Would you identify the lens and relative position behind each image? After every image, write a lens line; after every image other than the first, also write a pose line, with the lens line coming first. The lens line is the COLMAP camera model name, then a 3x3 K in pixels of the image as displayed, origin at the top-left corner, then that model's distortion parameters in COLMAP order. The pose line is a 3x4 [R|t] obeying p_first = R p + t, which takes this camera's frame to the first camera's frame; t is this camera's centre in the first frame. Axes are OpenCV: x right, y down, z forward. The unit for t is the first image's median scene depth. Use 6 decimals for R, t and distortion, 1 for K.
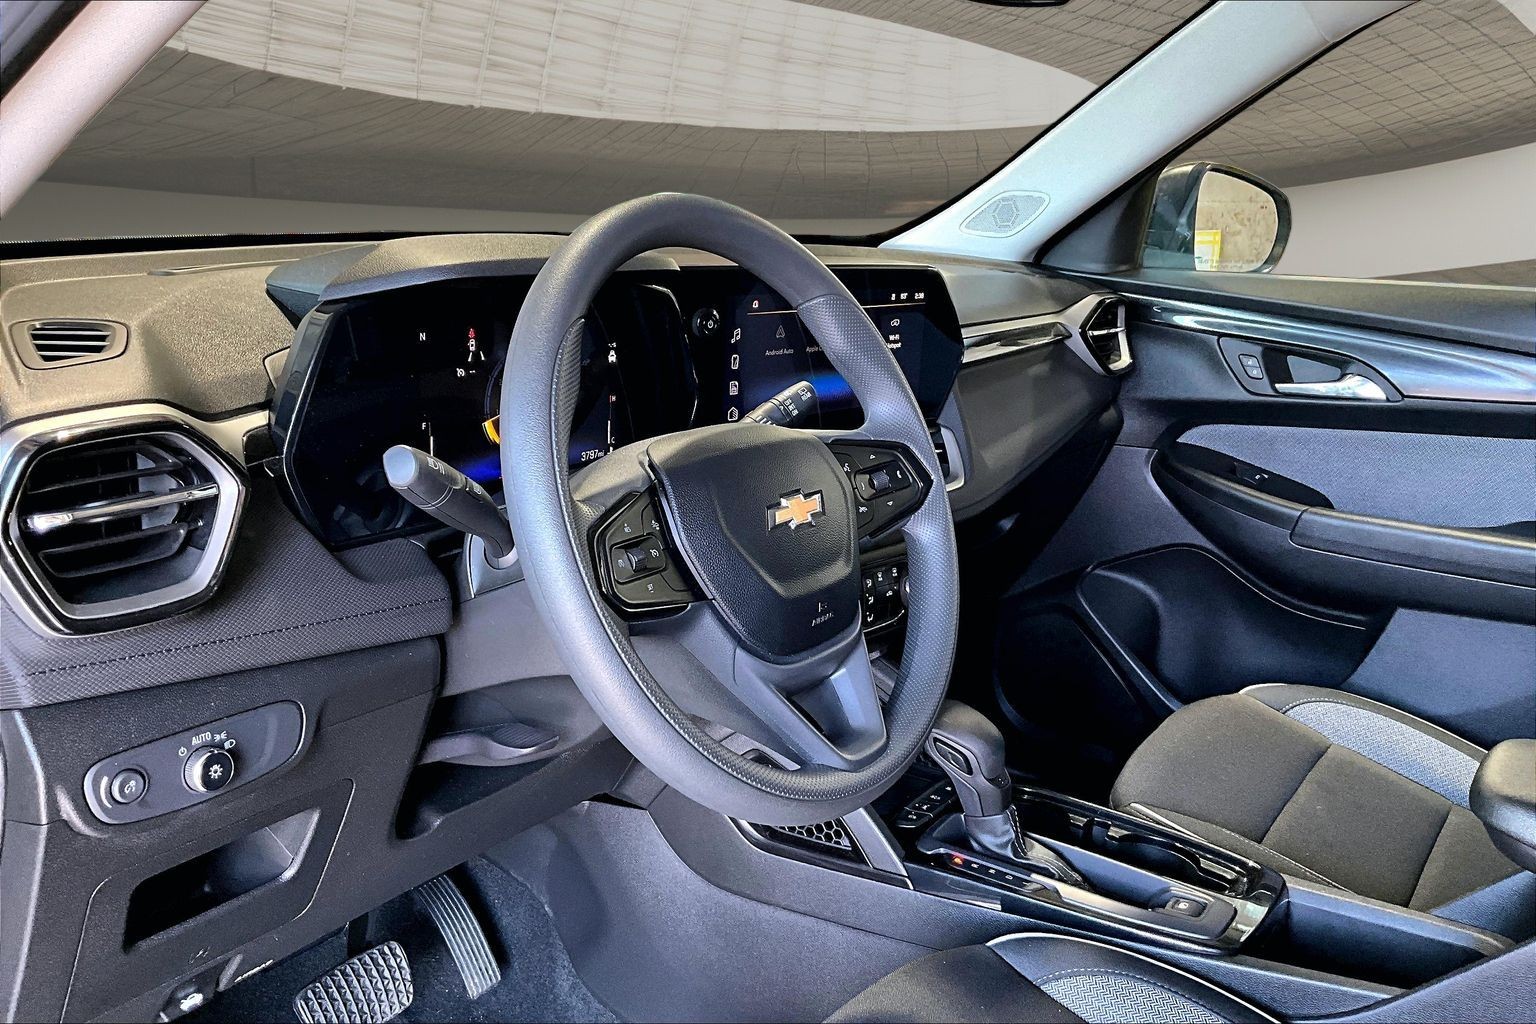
lens RADIAL K [[1299.8, 0, 801.6], [0, 1299.8, 509.8], [0, 0, 1]] dist [0.087042, -0.169730]
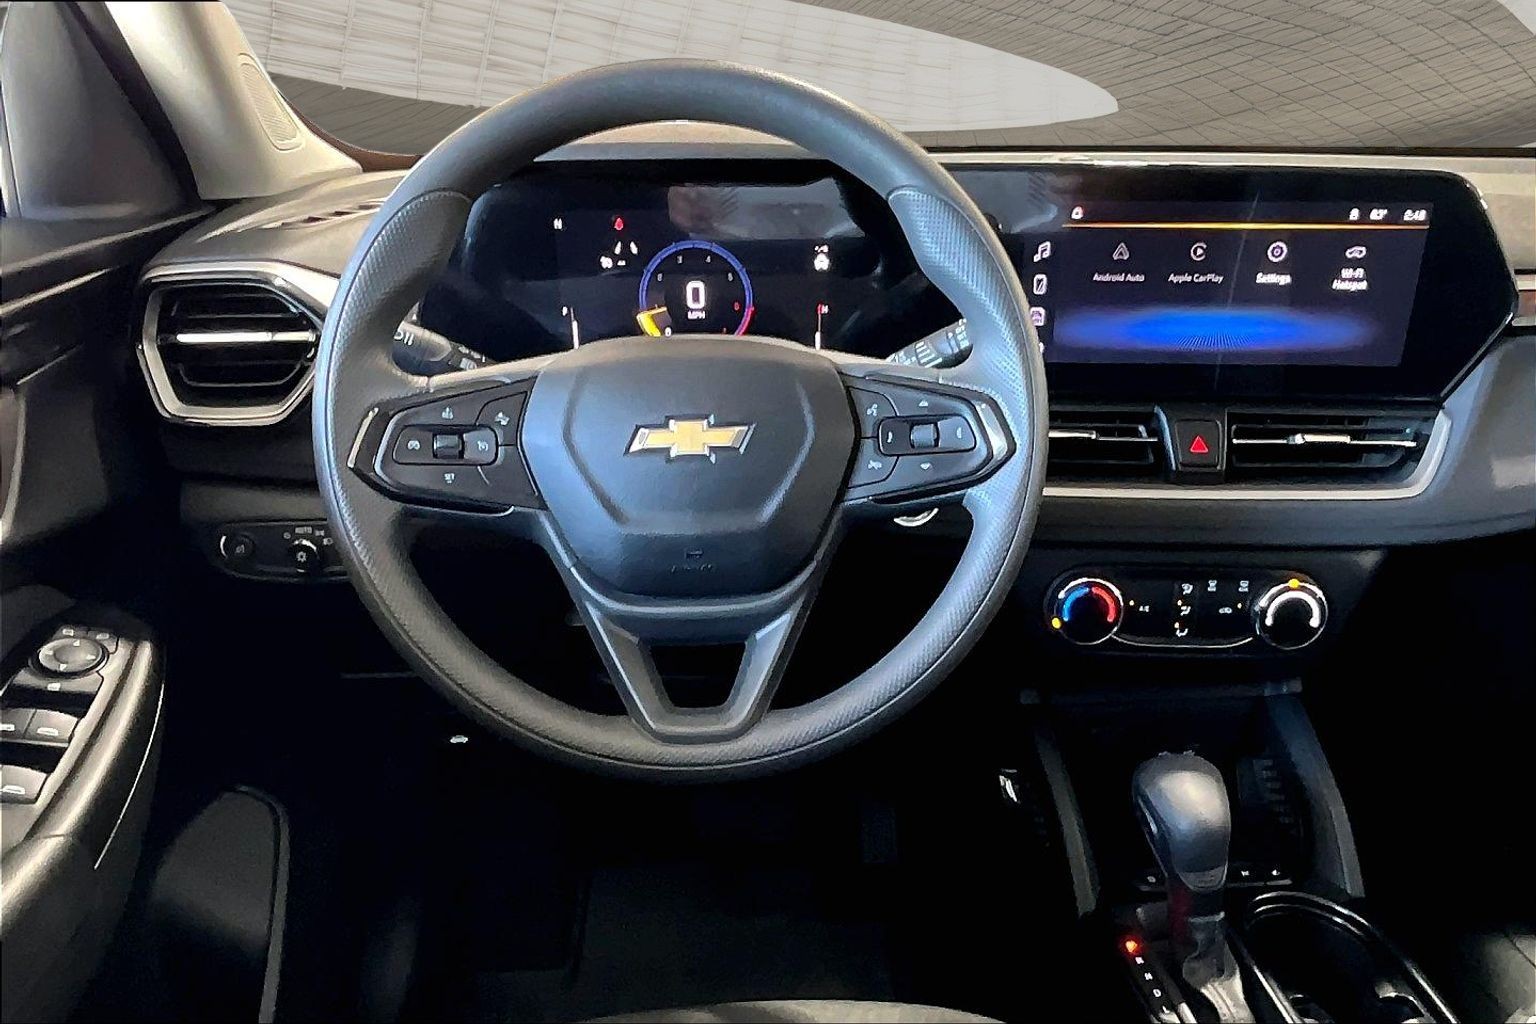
lens RADIAL K [[1133.3, 0, 807.2], [0, 1133.3, 620.4], [0, 0, 1]] dist [0.003711, -0.030720]
pose [[0.627446, 0.272891, -0.729275, 0.389180], [-0.159139, 0.961750, 0.222962, -0.039048], [0.762224, -0.023841, 0.646874, 0.359292]]
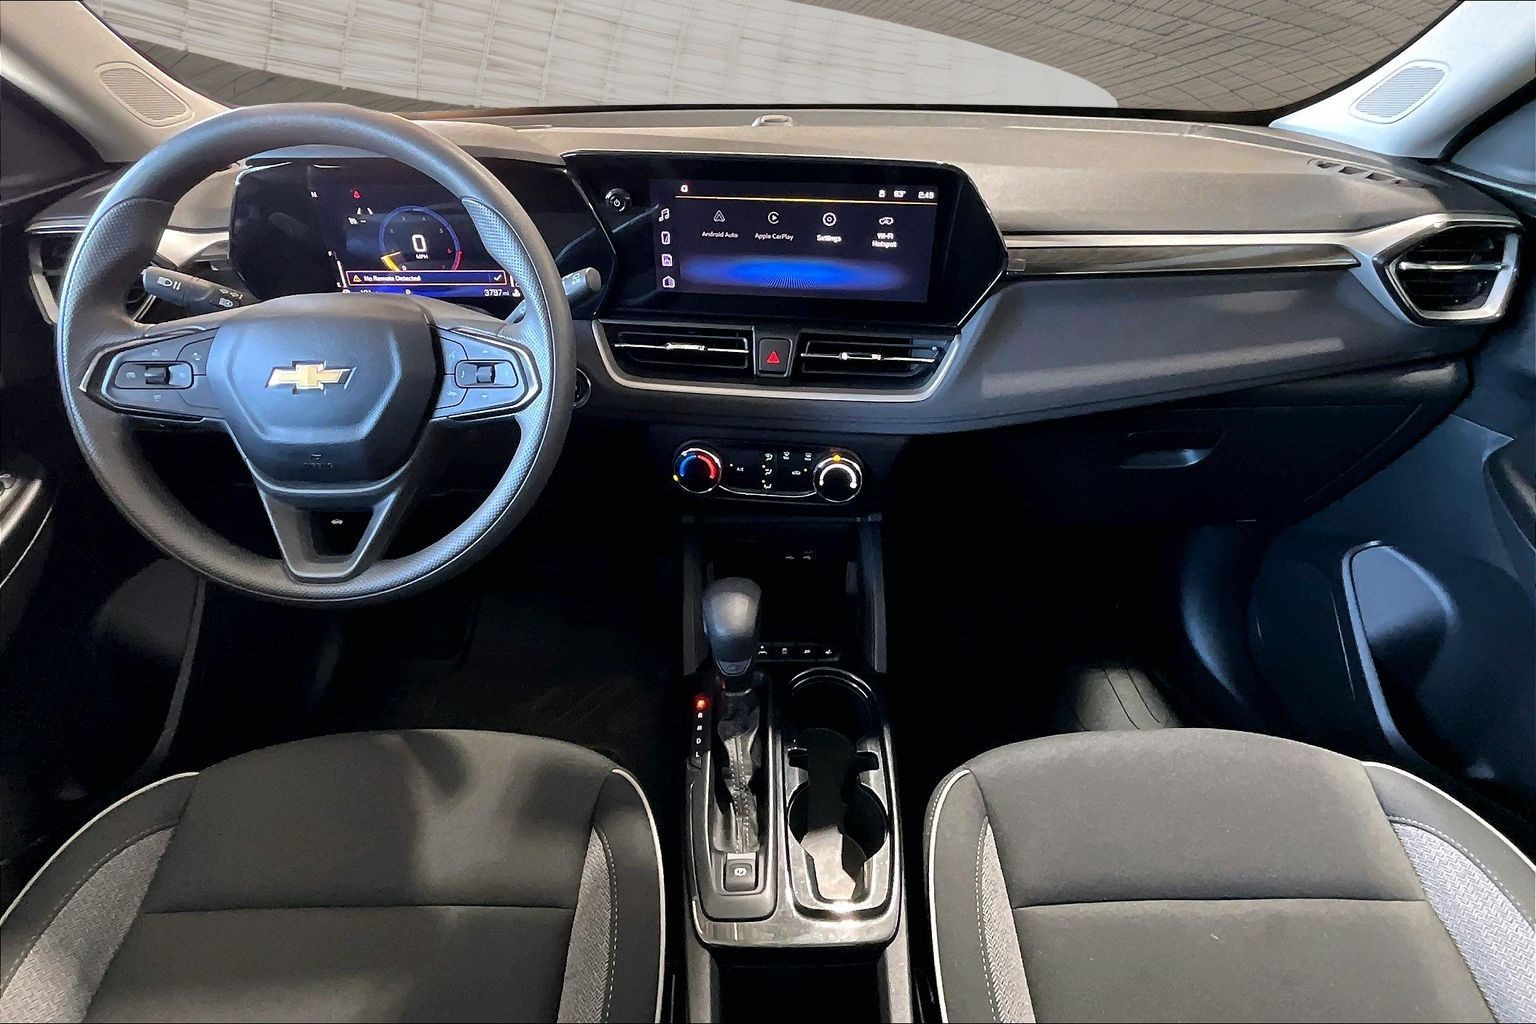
lens RADIAL K [[766.0, 0, 767.5], [0, 766.0, 448.1], [0, 0, 1]] dist [-0.008956, 0.005002]
pose [[0.570583, 0.364692, -0.735823, 0.502673], [-0.173863, 0.929323, 0.325776, -0.155637], [0.802625, -0.057950, 0.593662, 0.573639]]
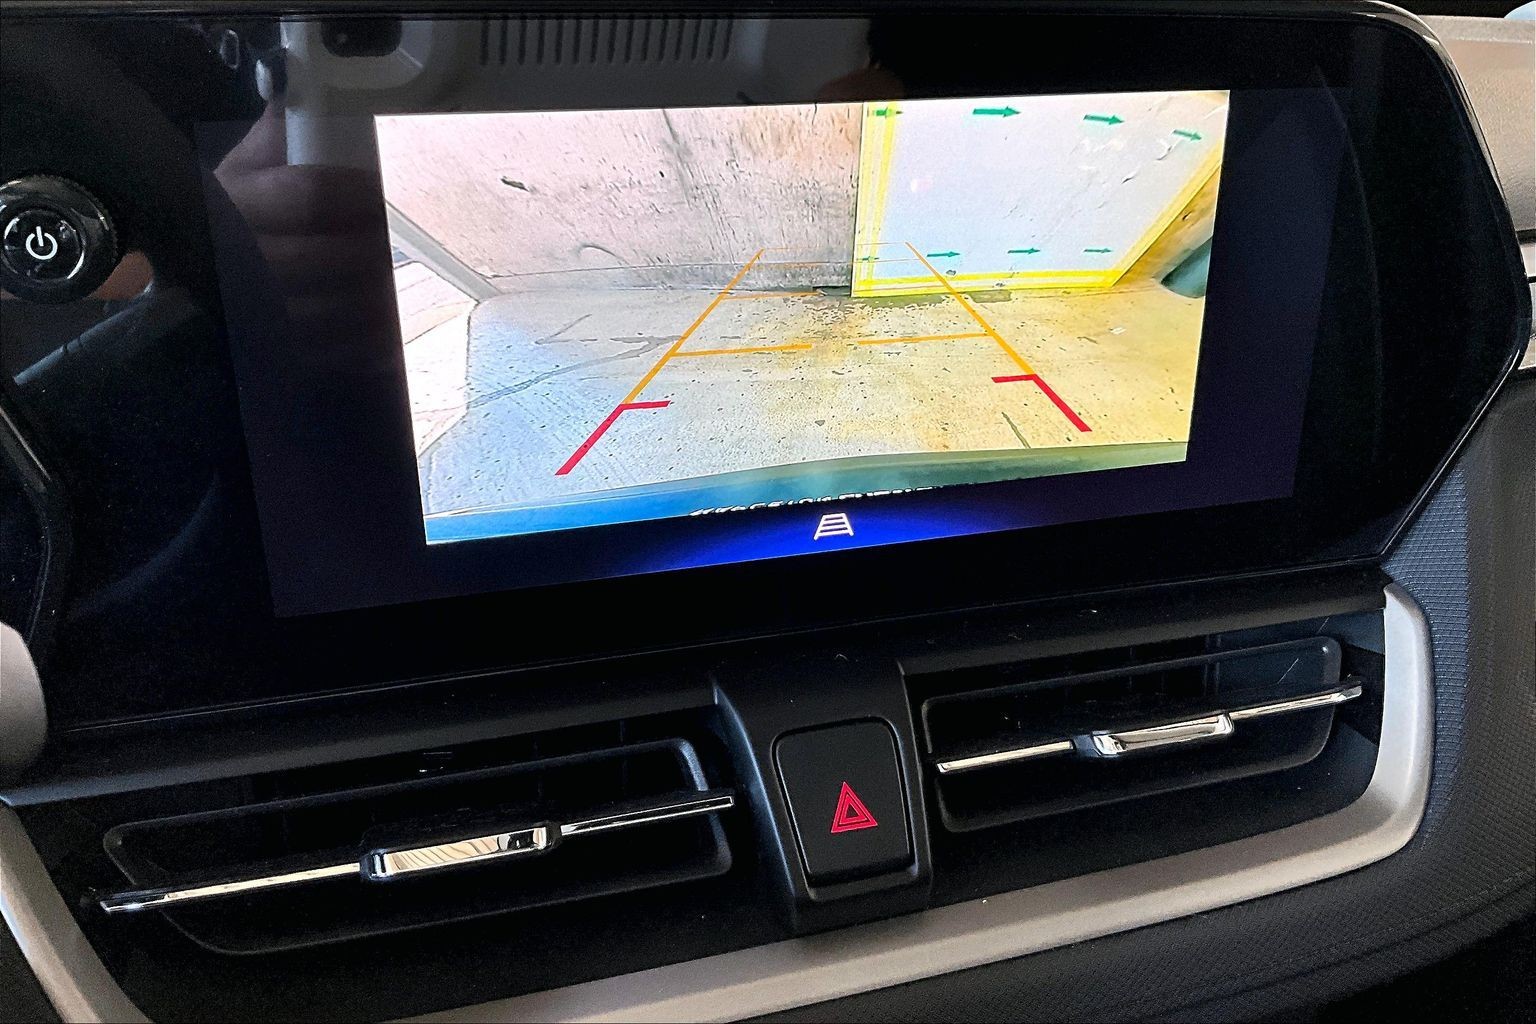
lens RADIAL K [[1299.8, 0, 767.6], [0, 1299.8, 510.9], [0, 0, 1]] dist [0.087042, -0.169730]
pose [[0.849748, 0.128301, -0.511338, 0.144101], [-0.077397, 0.989785, 0.119730, -0.111386], [0.521476, -0.062164, 0.850998, 0.721723]]
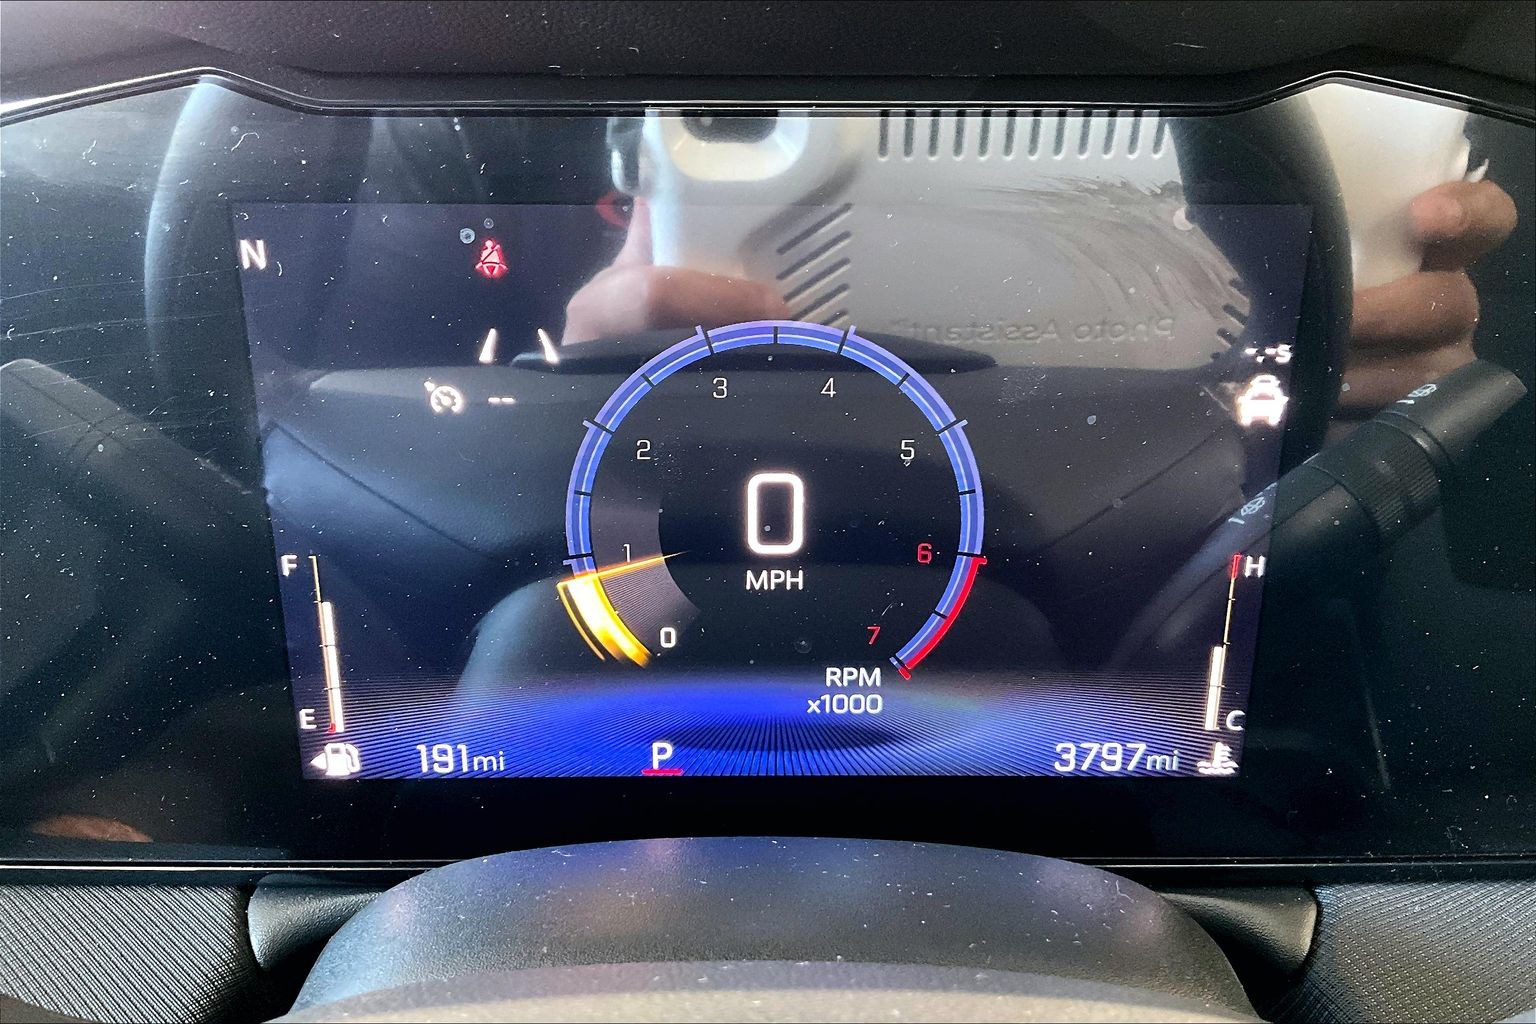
lens RADIAL K [[1299.8, 0, 758.6], [0, 1299.8, 508.9], [0, 0, 1]] dist [0.087042, -0.169730]
pose [[0.568062, 0.207276, -0.796456, -0.000503], [-0.173668, 0.976163, 0.130177, -0.087476], [0.804453, 0.064370, 0.590518, 0.604190]]
